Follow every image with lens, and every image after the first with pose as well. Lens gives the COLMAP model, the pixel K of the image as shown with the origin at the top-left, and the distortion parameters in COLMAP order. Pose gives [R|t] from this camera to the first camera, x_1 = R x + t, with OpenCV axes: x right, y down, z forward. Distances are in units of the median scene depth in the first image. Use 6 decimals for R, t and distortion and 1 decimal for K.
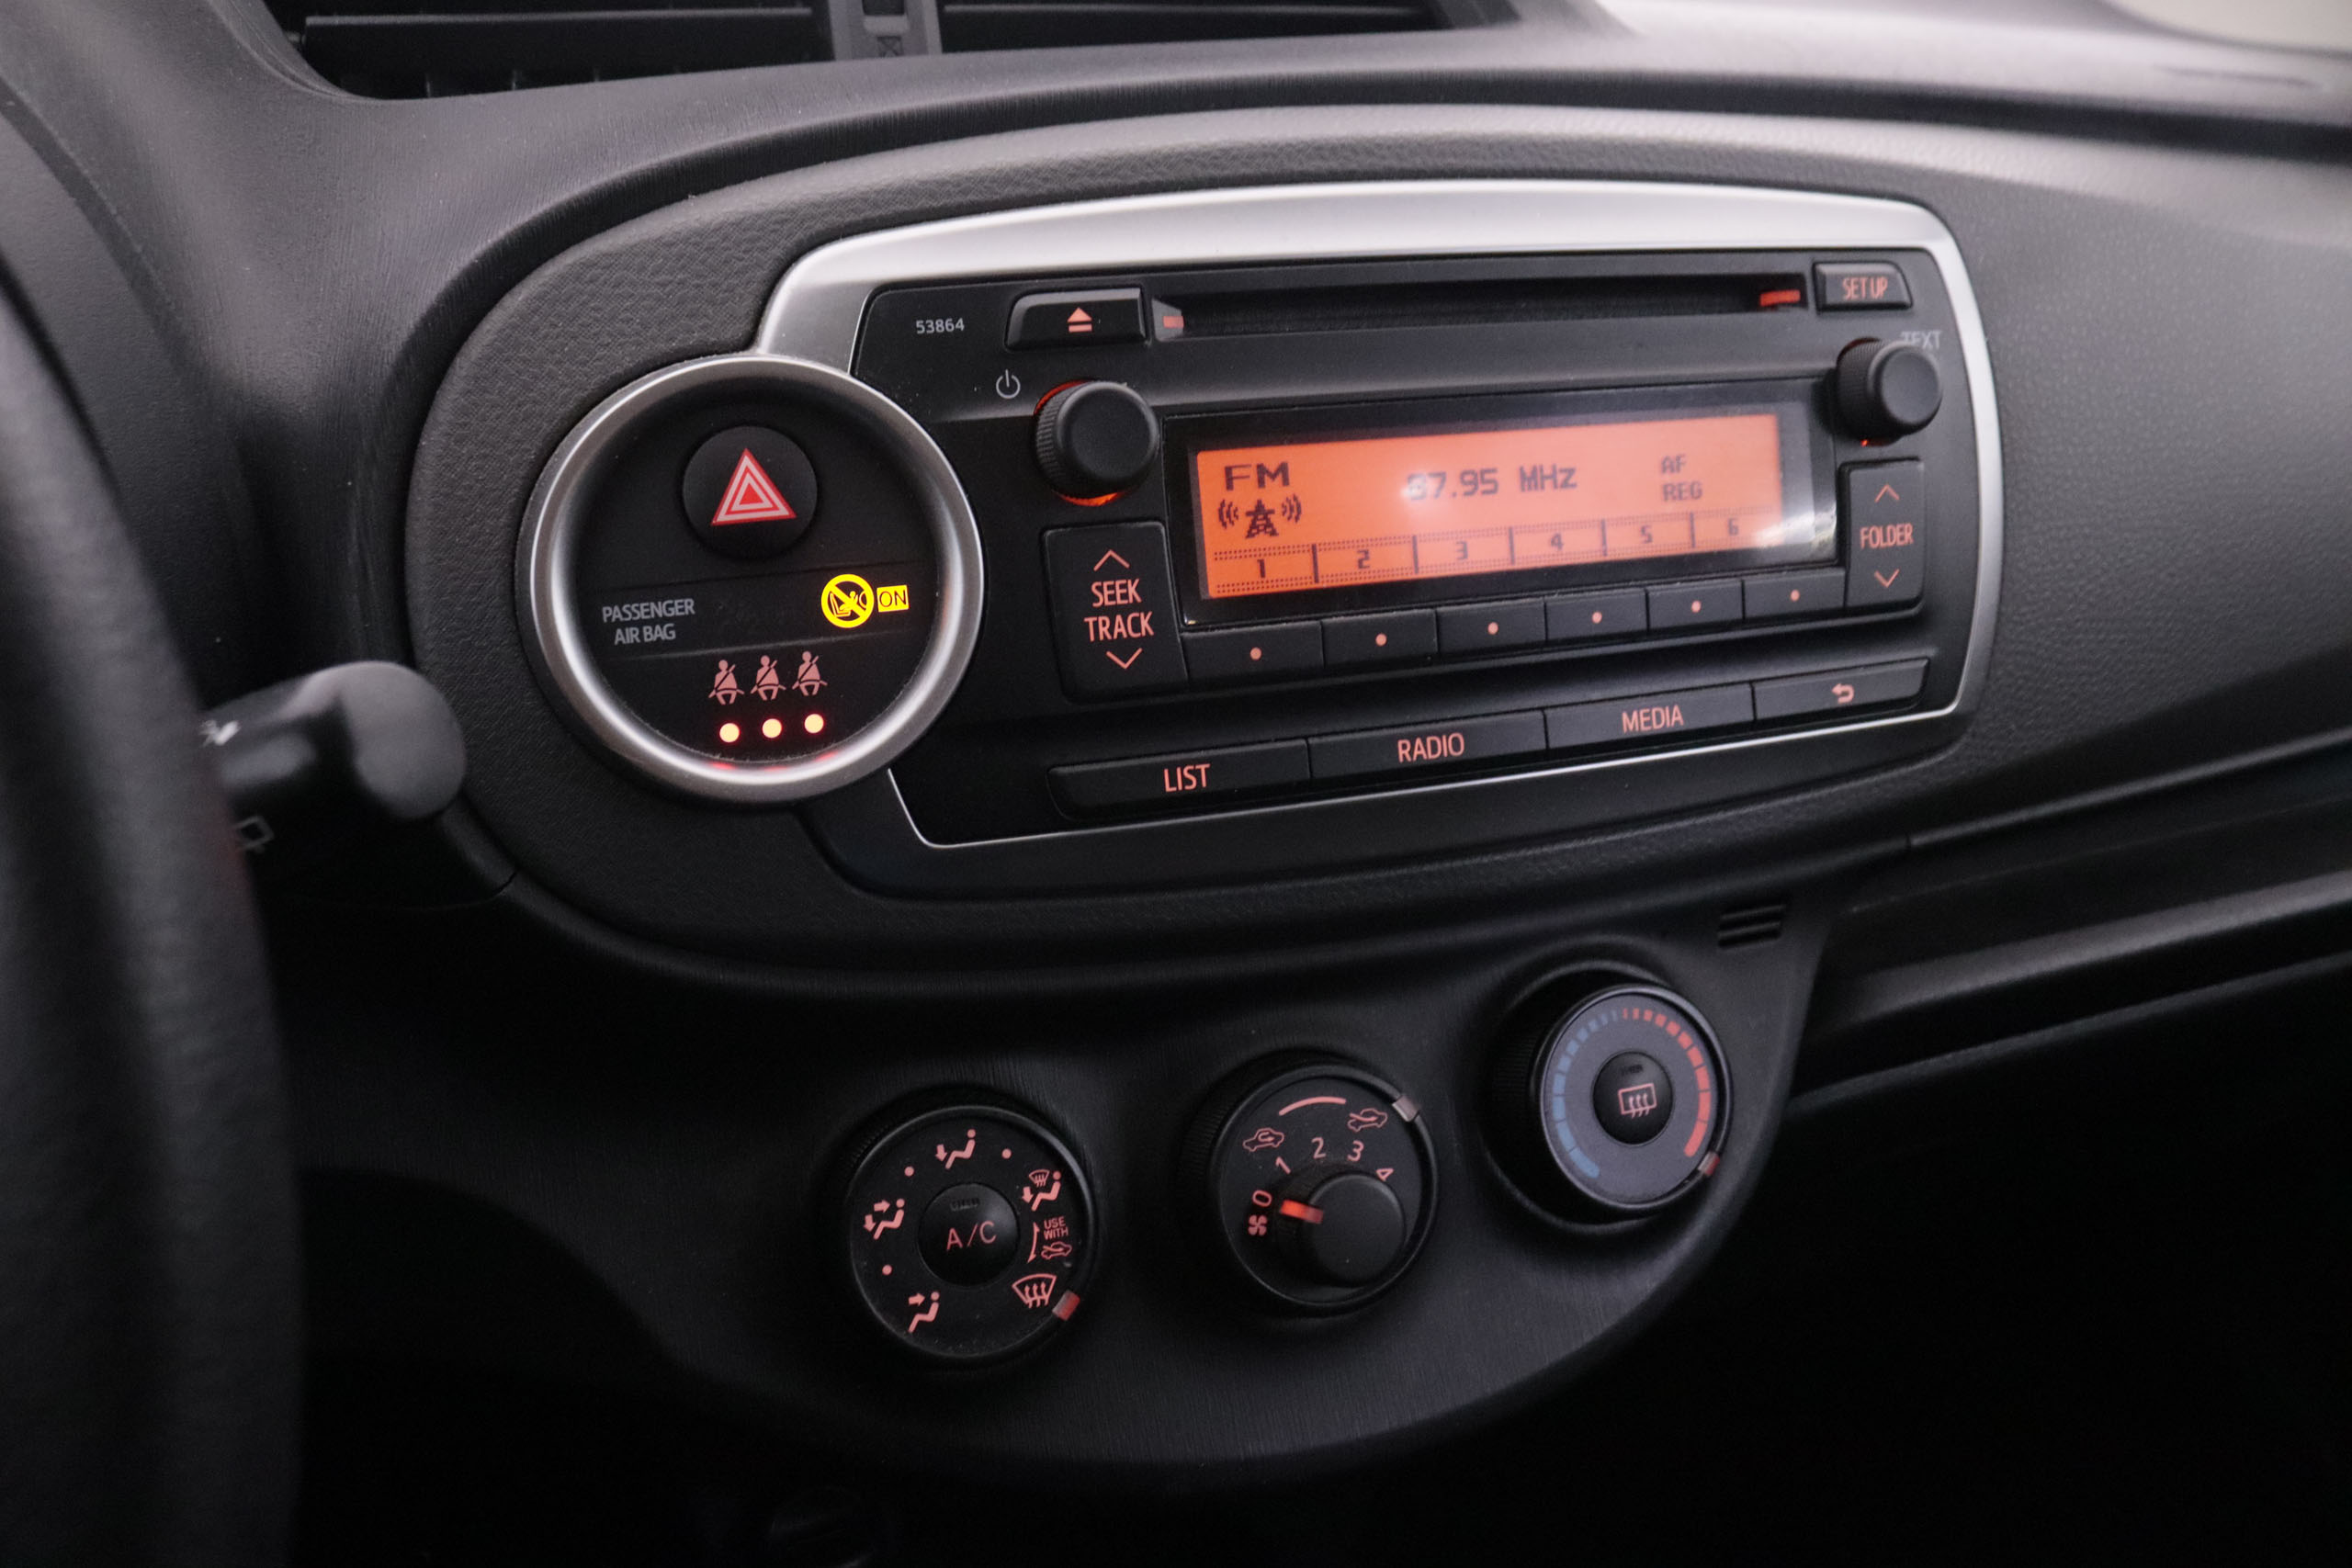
lens RADIAL K [[1903.5, 0, 1176.0], [0, 1903.5, 784.0], [0, 0, 1]] dist [-0.135413, 0.076890]
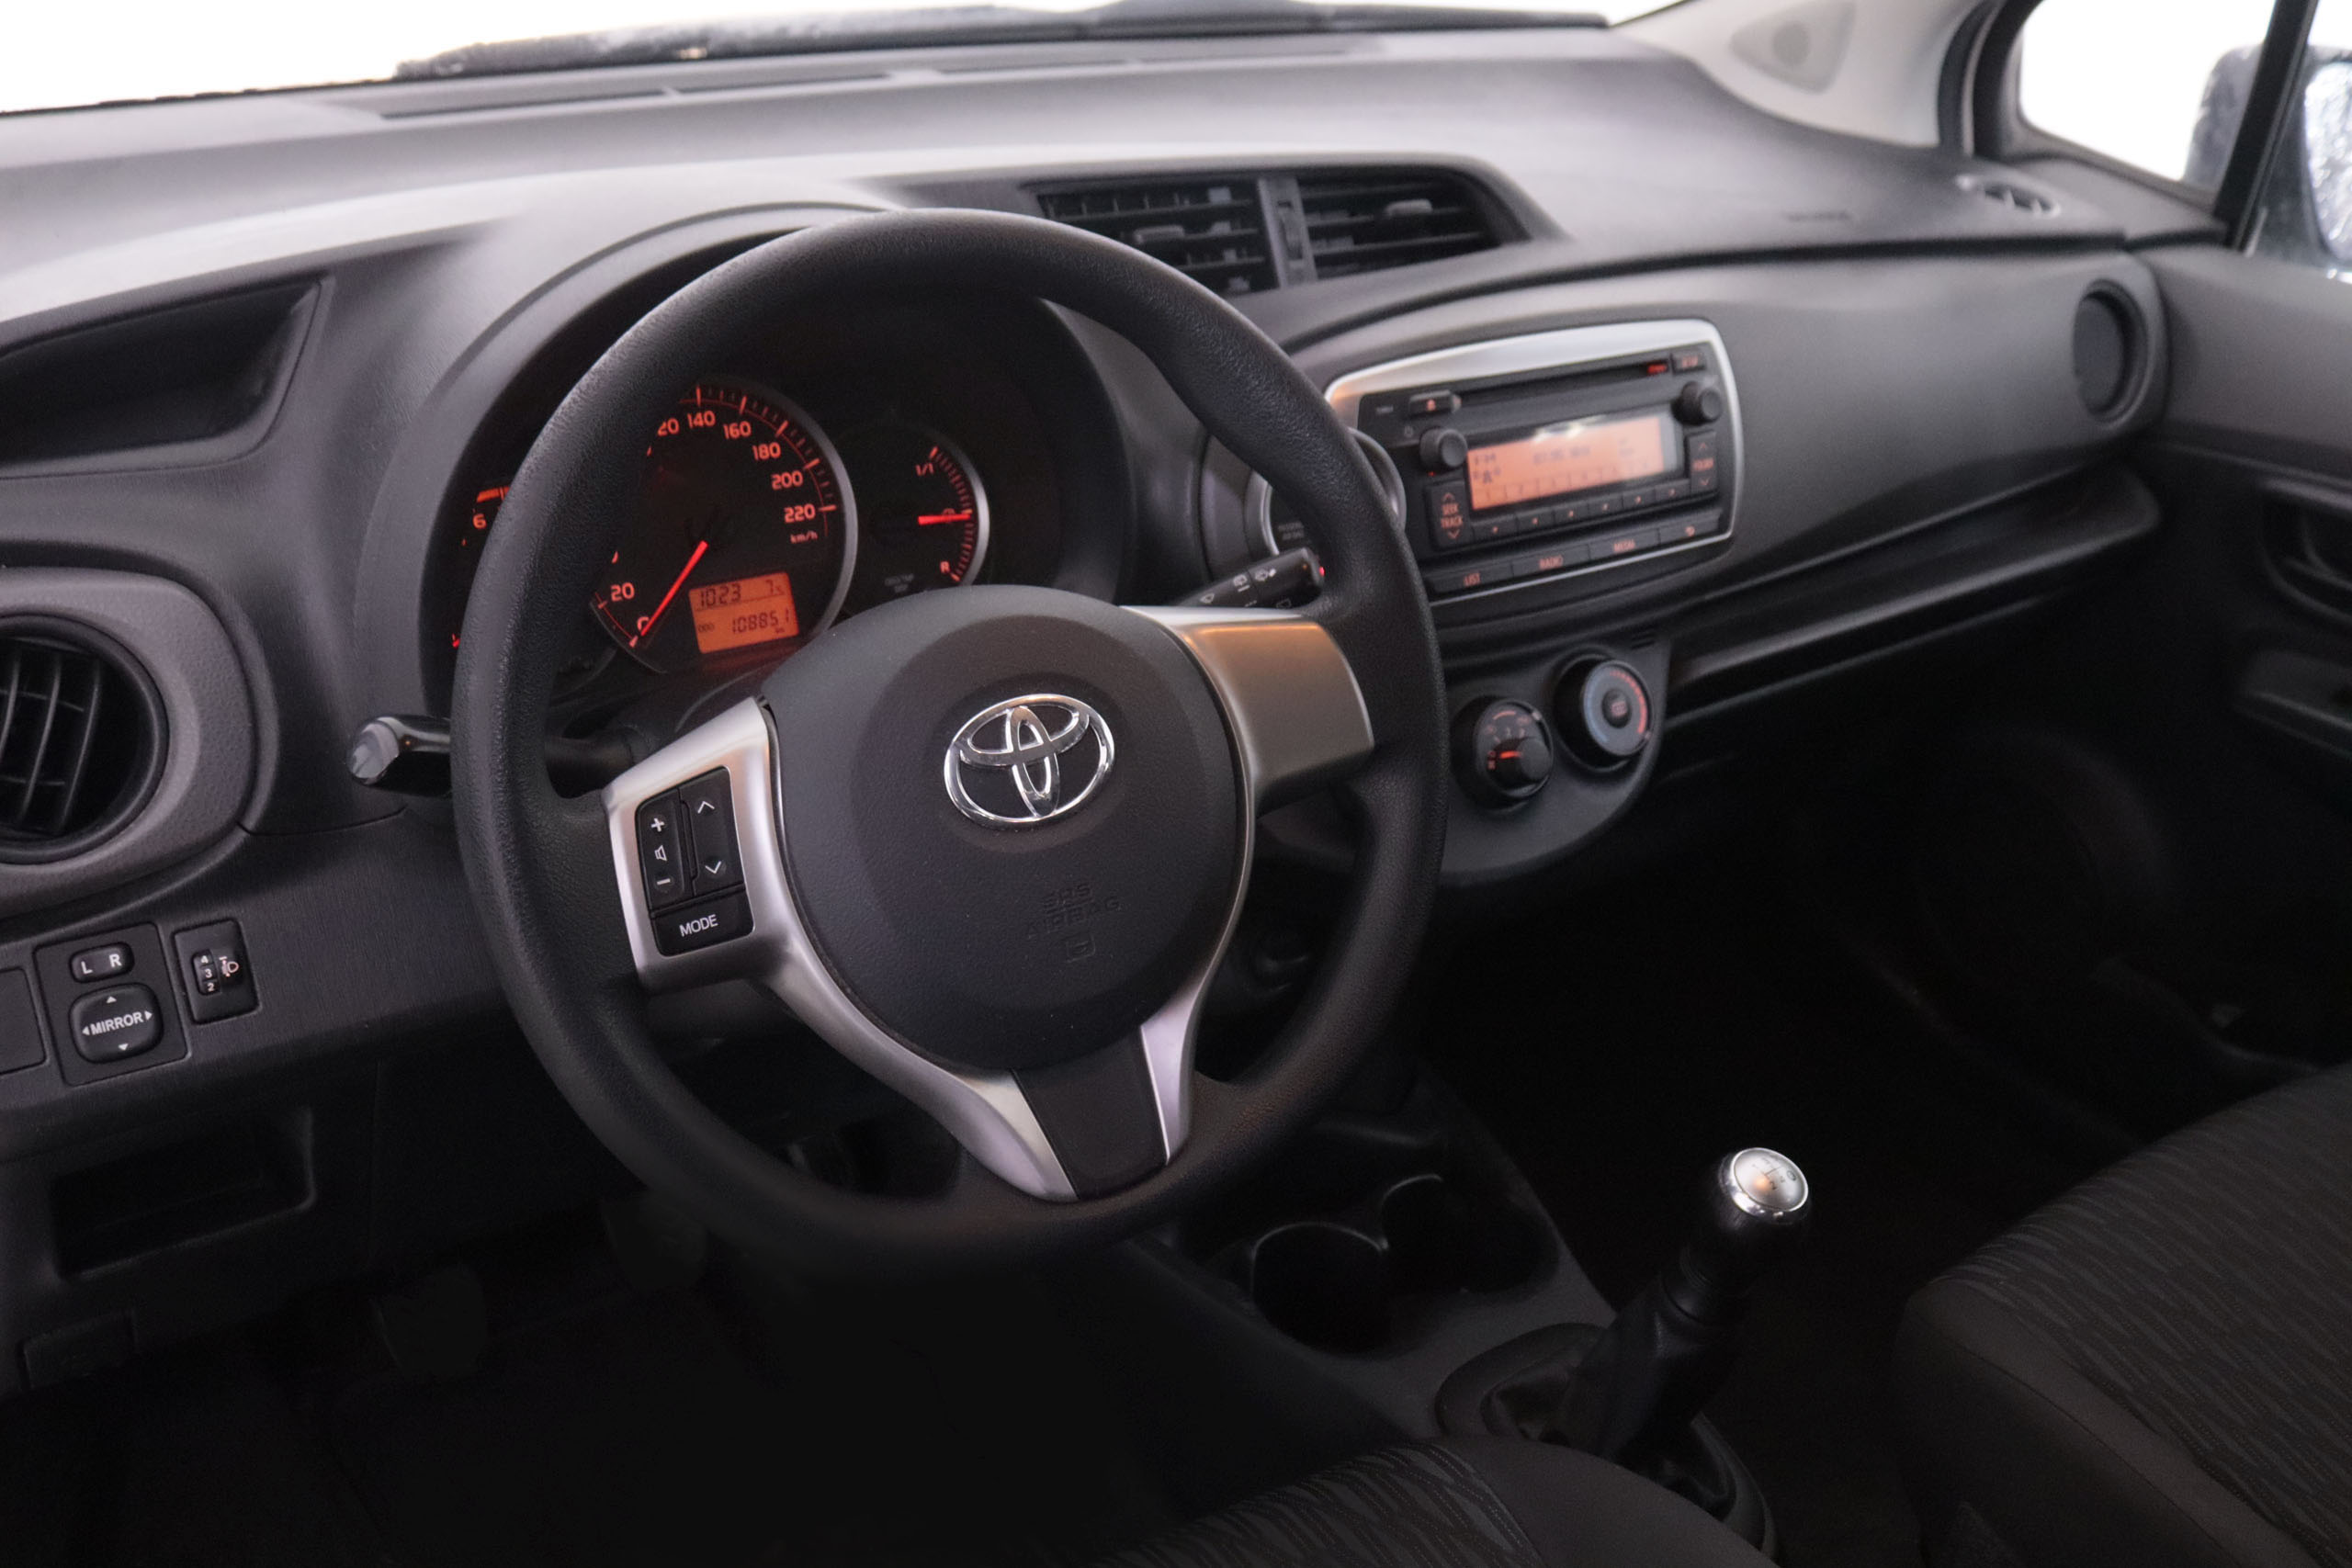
lens RADIAL K [[2322.1, 0, 1176.0], [0, 2322.1, 784.0], [0, 0, 1]] dist [-0.021735, -0.002359]
pose [[0.961315, -0.091813, 0.259700, -1.113562], [0.083201, 0.995562, 0.043986, 0.092168], [-0.262586, -0.020677, 0.964687, -1.759175]]
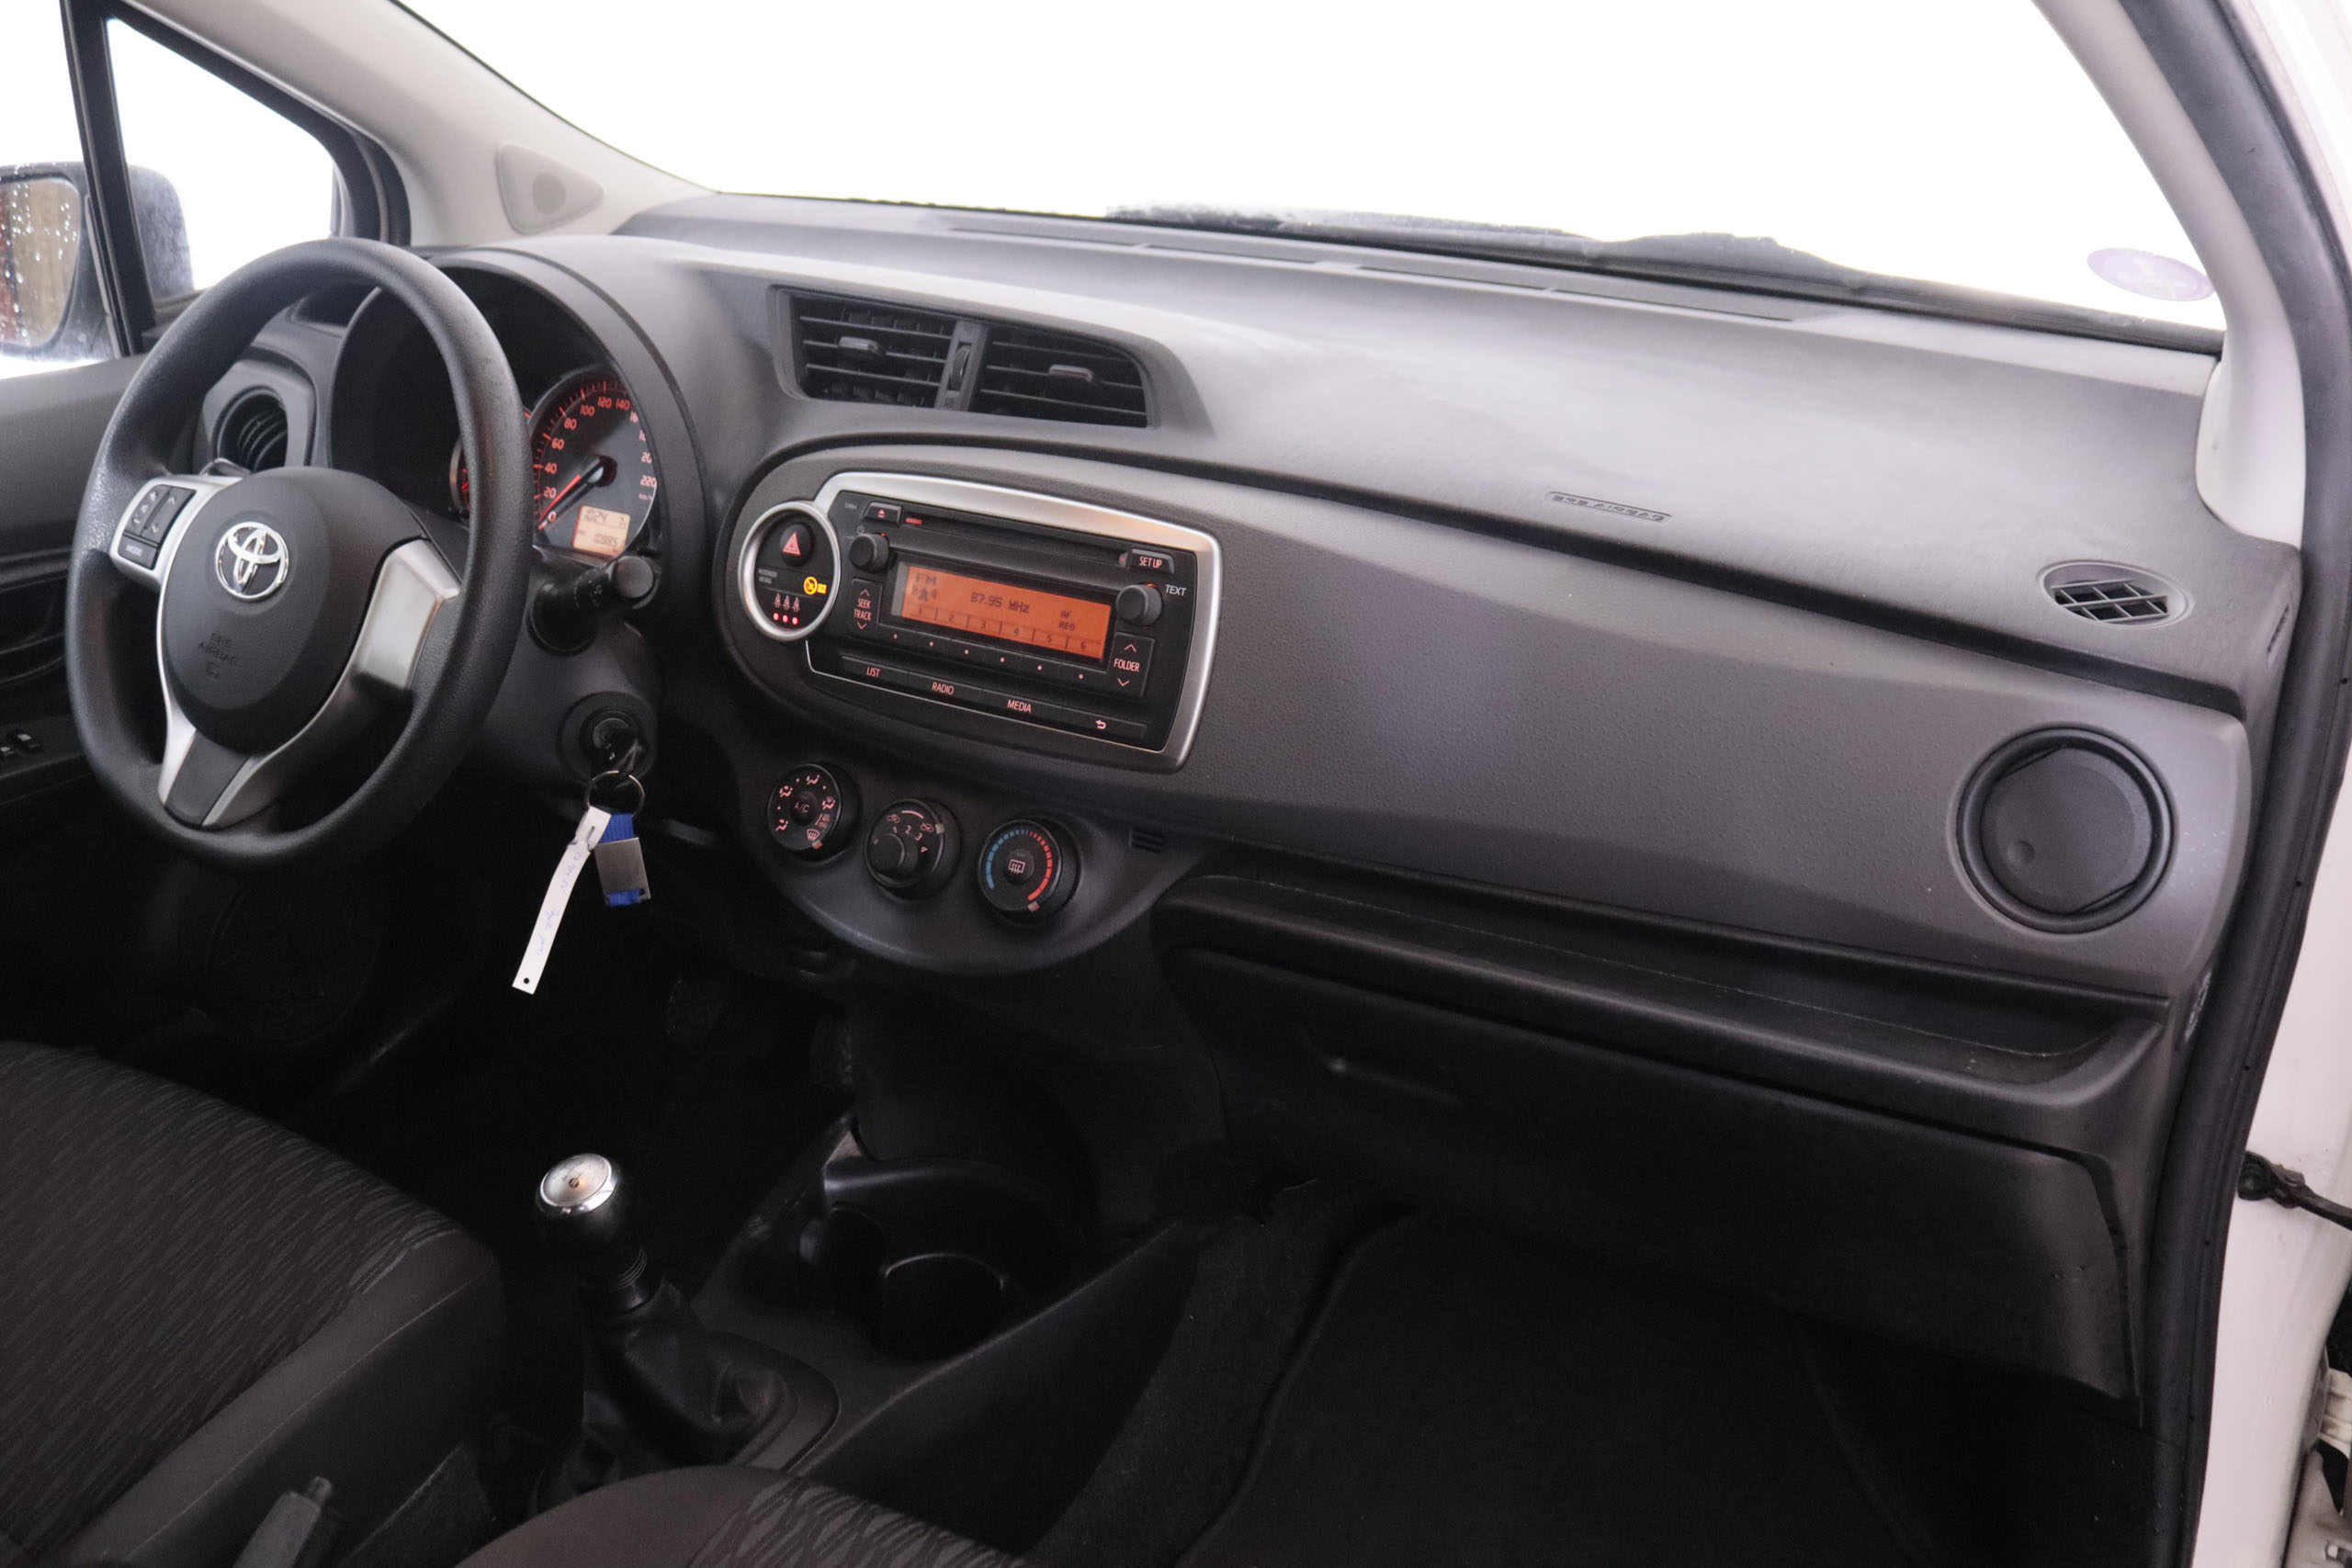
lens RADIAL K [[2322.1, 0, 1176.0], [0, 2322.1, 784.0], [0, 0, 1]] dist [-0.021735, -0.002359]
pose [[0.617979, 0.276764, -0.735870, 2.706490], [-0.323166, 0.942682, 0.083154, -0.262518], [0.716705, 0.186421, 0.671998, -0.939170]]
